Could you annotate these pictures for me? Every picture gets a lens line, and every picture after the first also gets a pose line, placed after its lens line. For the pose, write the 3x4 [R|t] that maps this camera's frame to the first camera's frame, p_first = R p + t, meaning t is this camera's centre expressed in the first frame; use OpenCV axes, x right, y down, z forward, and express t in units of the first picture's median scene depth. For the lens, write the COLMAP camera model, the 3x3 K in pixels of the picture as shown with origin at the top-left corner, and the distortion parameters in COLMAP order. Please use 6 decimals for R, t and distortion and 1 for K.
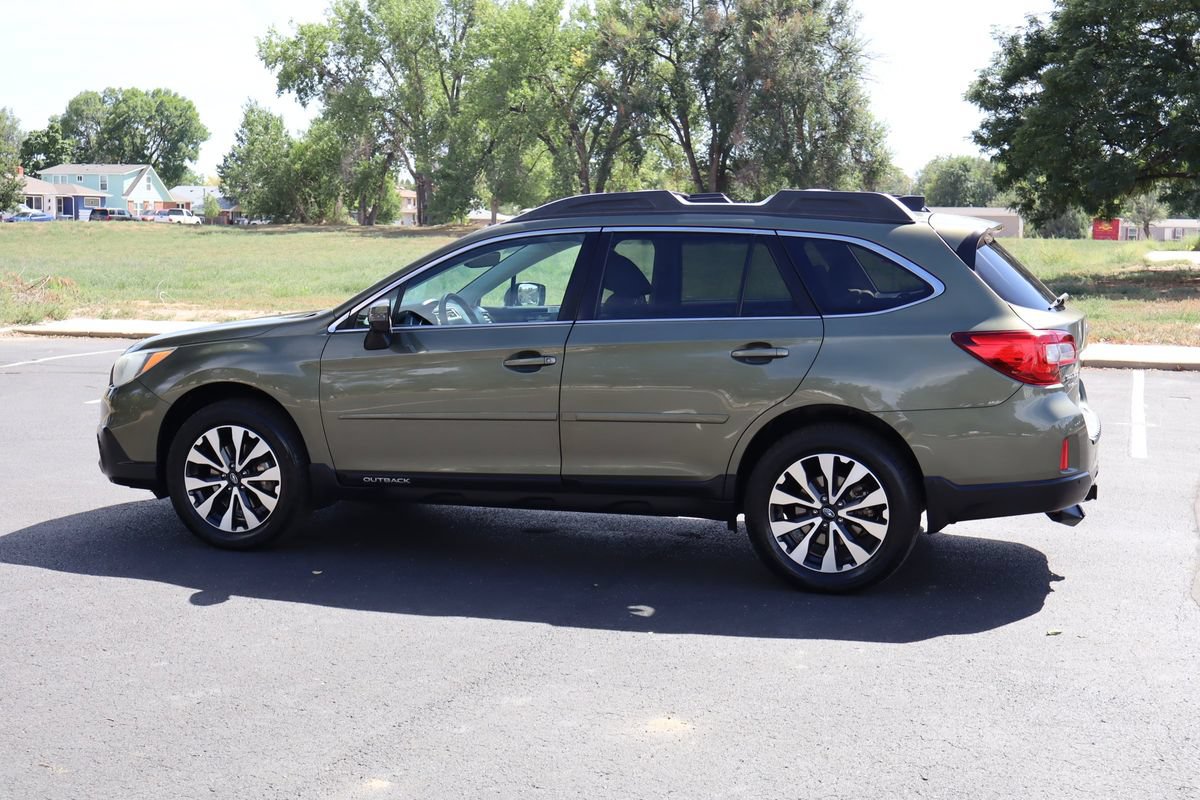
lens RADIAL K [[1642.4, 0, 615.4], [0, 1642.4, 400.9], [0, 0, 1]] dist [0.013252, -0.020347]
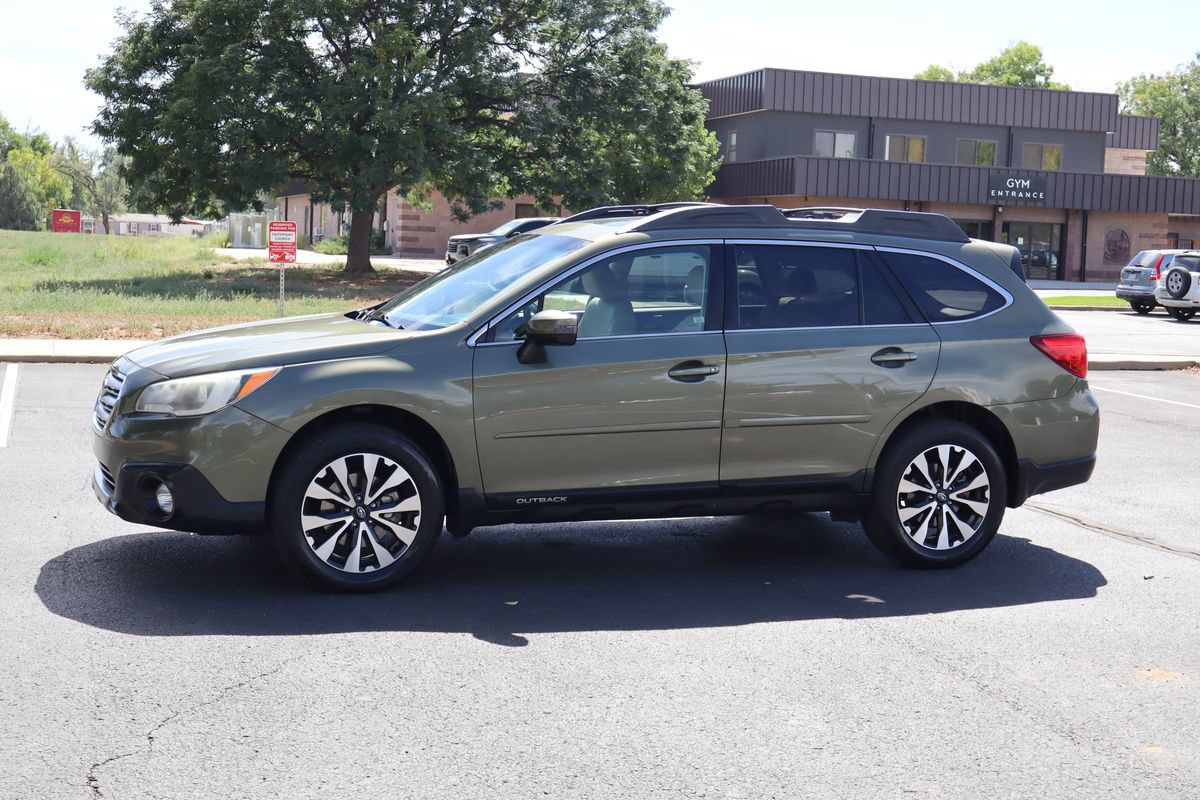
lens RADIAL K [[1696.9, 0, 637.1], [0, 1696.9, 400.2], [0, 0, 1]] dist [0.010686, 0.016132]
pose [[0.792756, -0.039352, 0.608268, -0.672799], [0.038796, 0.999148, 0.014078, -0.020858], [-0.608303, 0.012438, 0.793607, 0.179129]]
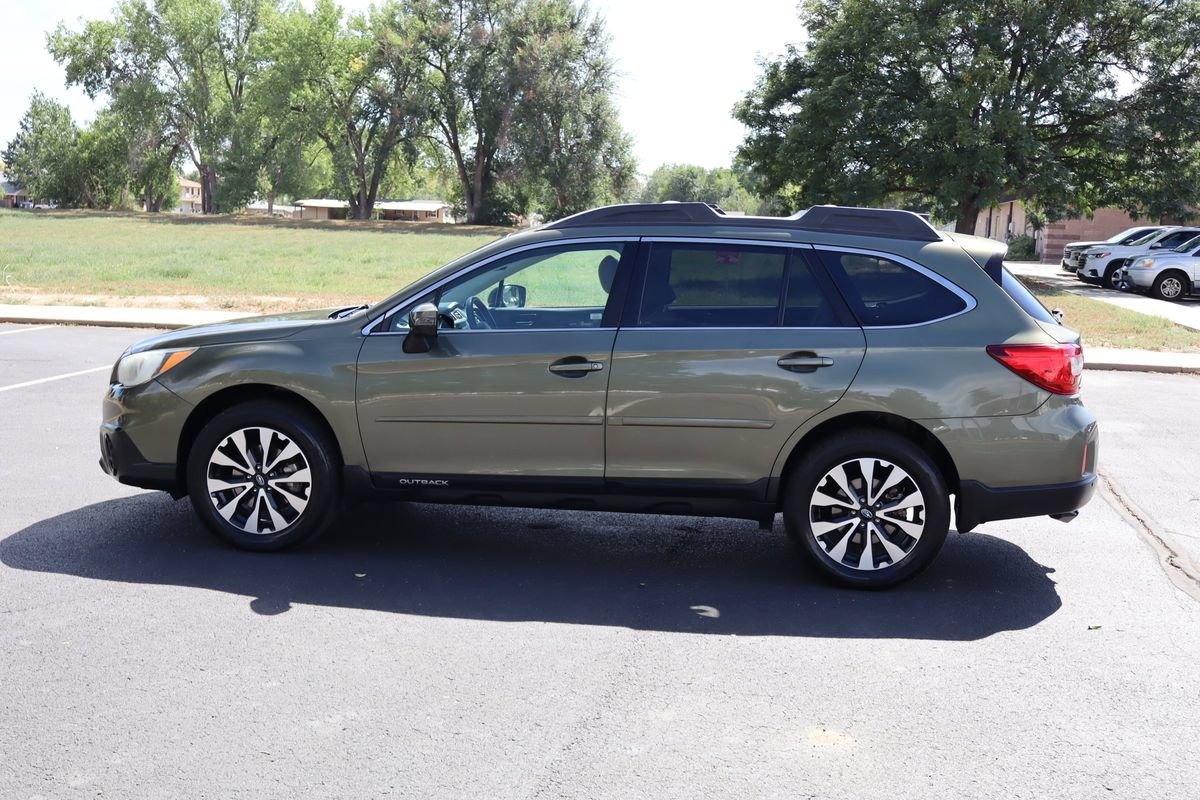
lens RADIAL K [[1459.3, 0, 617.8], [0, 1459.3, 401.3], [0, 0, 1]] dist [0.011594, -0.025458]
pose [[0.985541, 0.004112, 0.169389, -0.169168], [-0.007022, 0.999838, 0.016586, -0.016829], [-0.169294, -0.017536, 0.985410, 0.092460]]
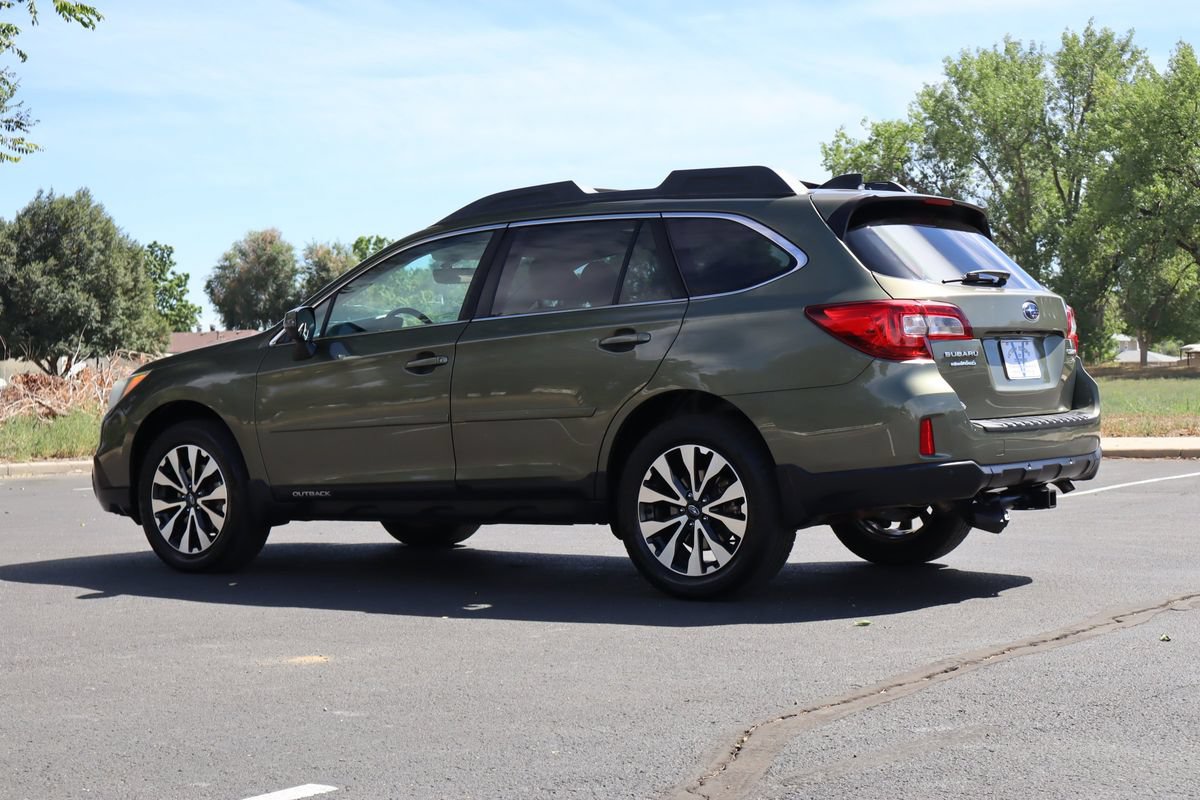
lens RADIAL K [[2135.6, 0, 600.0], [0, 2135.6, 400.0], [0, 0, 1]] dist [0.011304, -0.121435]
pose [[0.939448, -0.025079, -0.341773, 0.441514], [-0.009046, 0.995156, -0.097888, 0.111862], [0.342572, 0.095052, 0.934671, -0.123743]]
